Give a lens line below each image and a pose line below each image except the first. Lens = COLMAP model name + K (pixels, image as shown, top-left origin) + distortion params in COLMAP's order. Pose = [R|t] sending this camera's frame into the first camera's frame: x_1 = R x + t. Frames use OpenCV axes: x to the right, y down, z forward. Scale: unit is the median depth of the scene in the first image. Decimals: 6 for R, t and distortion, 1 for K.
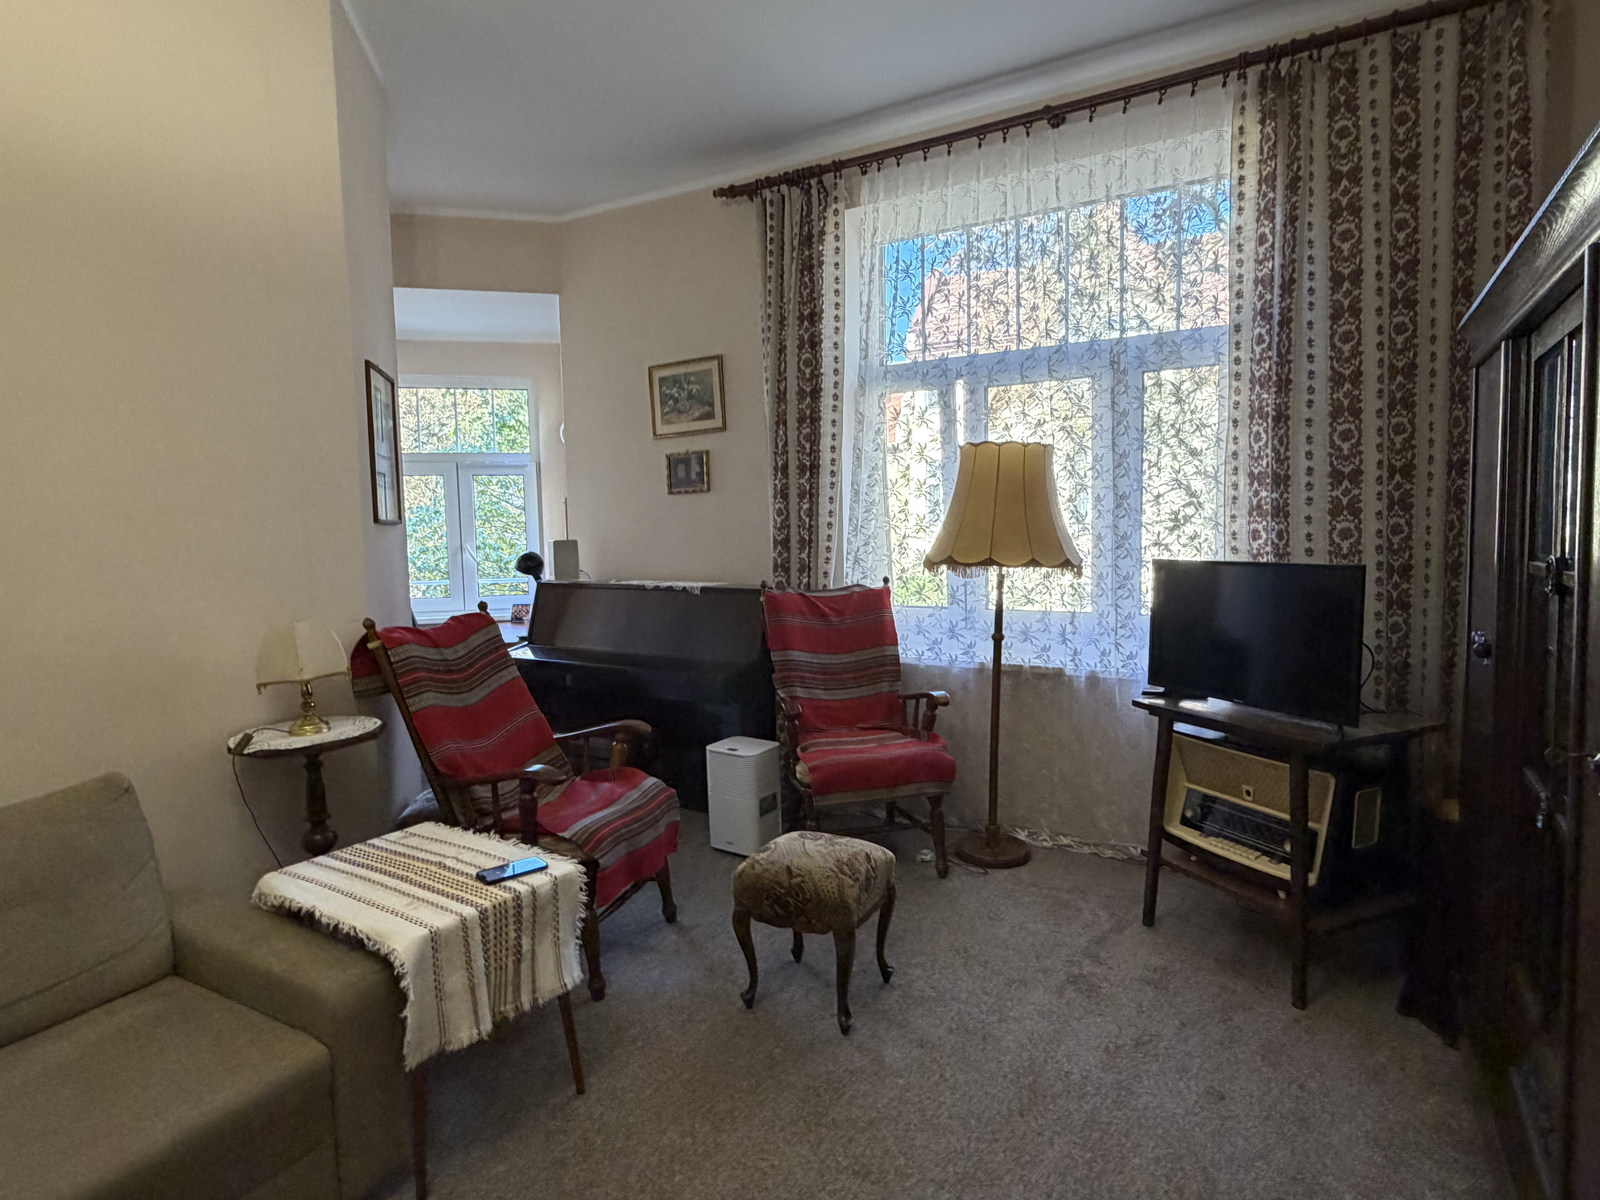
lens RADIAL K [[891.2, 0, 798.3], [0, 891.2, 598.6], [0, 0, 1]] dist [0.002298, 0.000818]
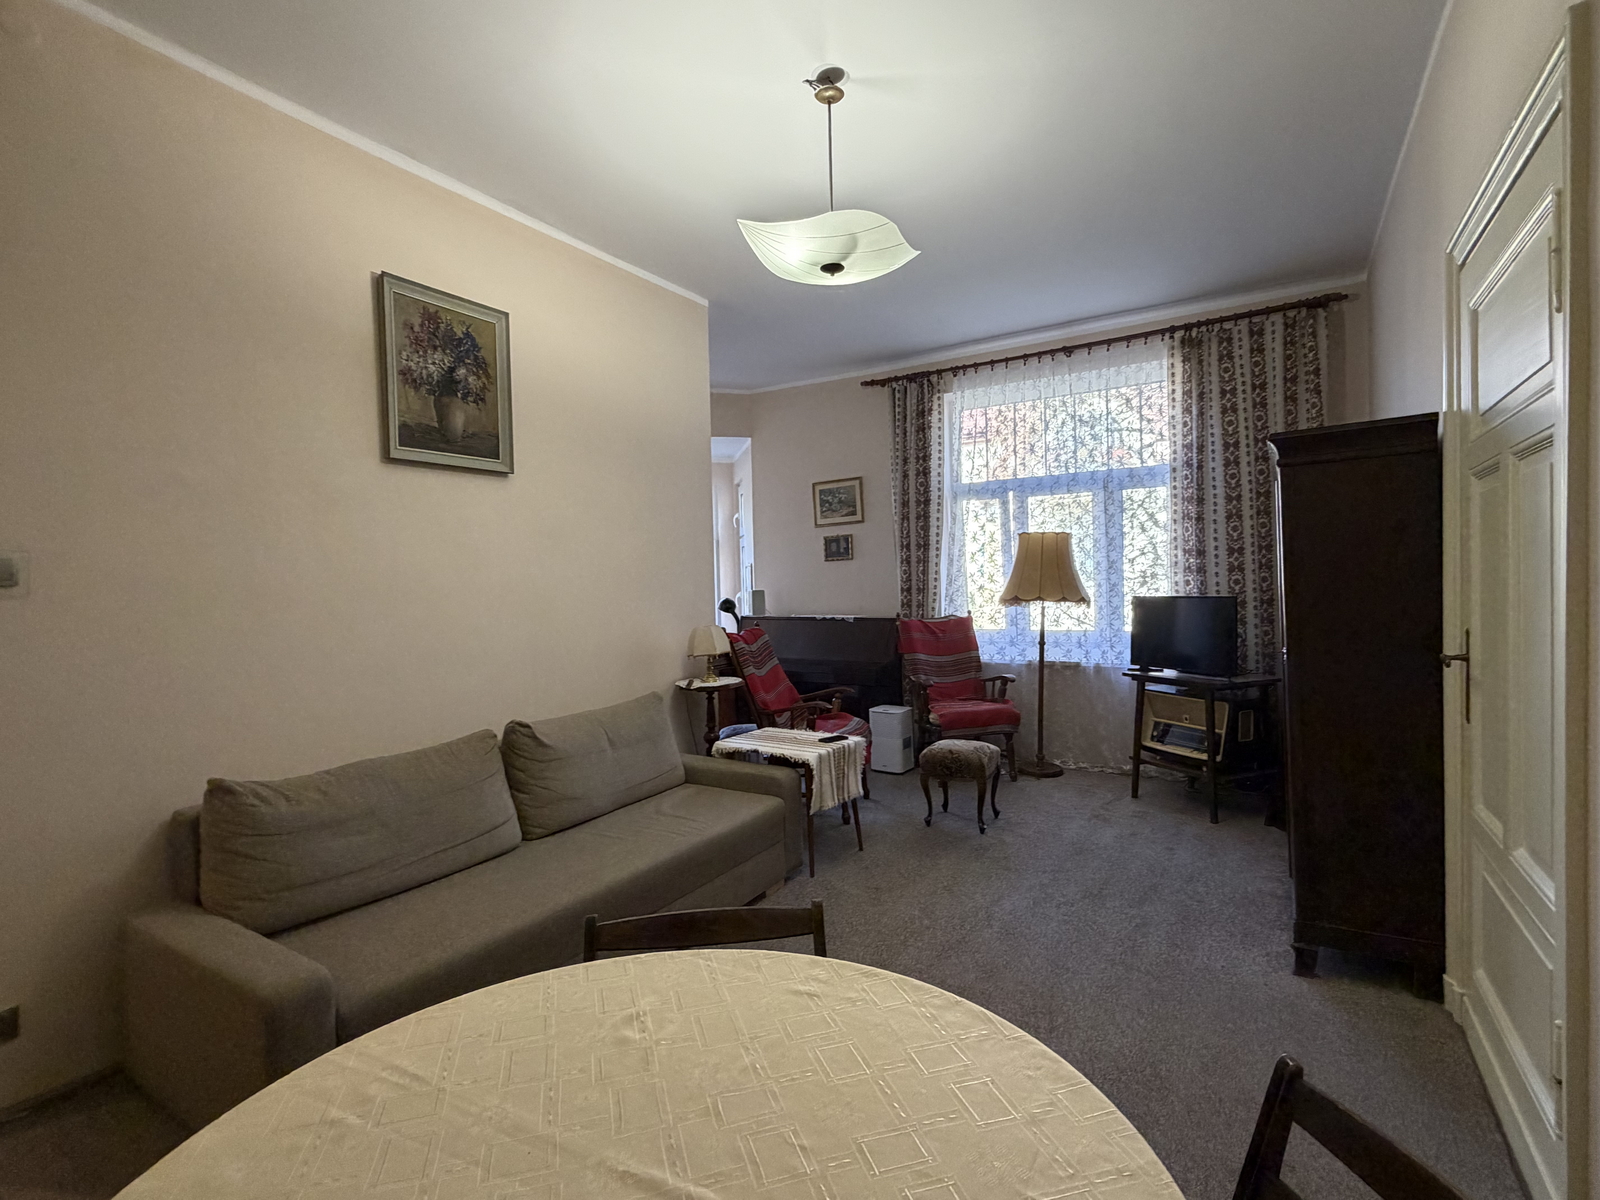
lens RADIAL K [[773.5, 0, 798.6], [0, 773.5, 601.1], [0, 0, 1]] dist [-0.000643, 0.000541]
pose [[0.999677, -0.004480, -0.025022, -0.189883], [0.002958, 0.998163, -0.060511, 0.046428], [0.025247, 0.060417, 0.997854, -0.464956]]
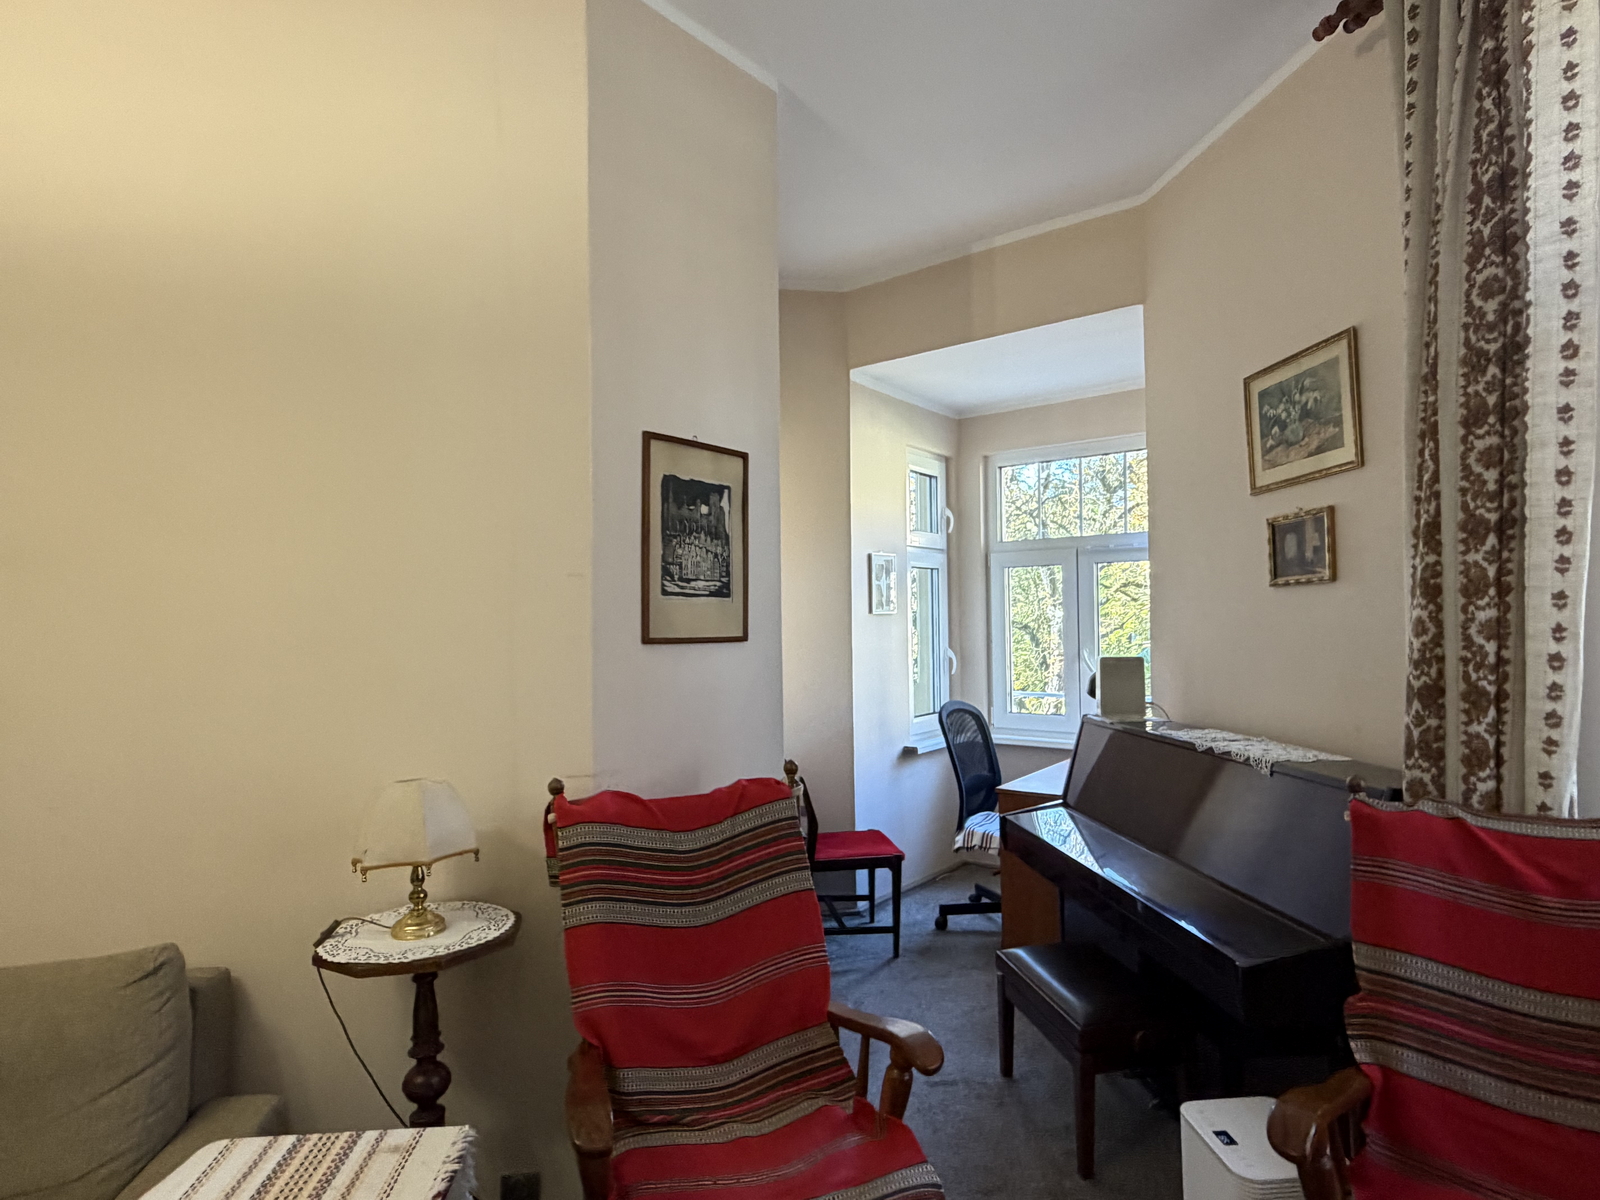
lens RADIAL K [[891.2, 0, 795.6], [0, 891.2, 604.5], [0, 0, 1]] dist [0.002298, 0.000818]
pose [[0.611581, -0.003332, -0.791175, 0.149261], [-0.064261, 0.996478, -0.053871, -0.064973], [0.788568, 0.083788, 0.609212, 0.481275]]
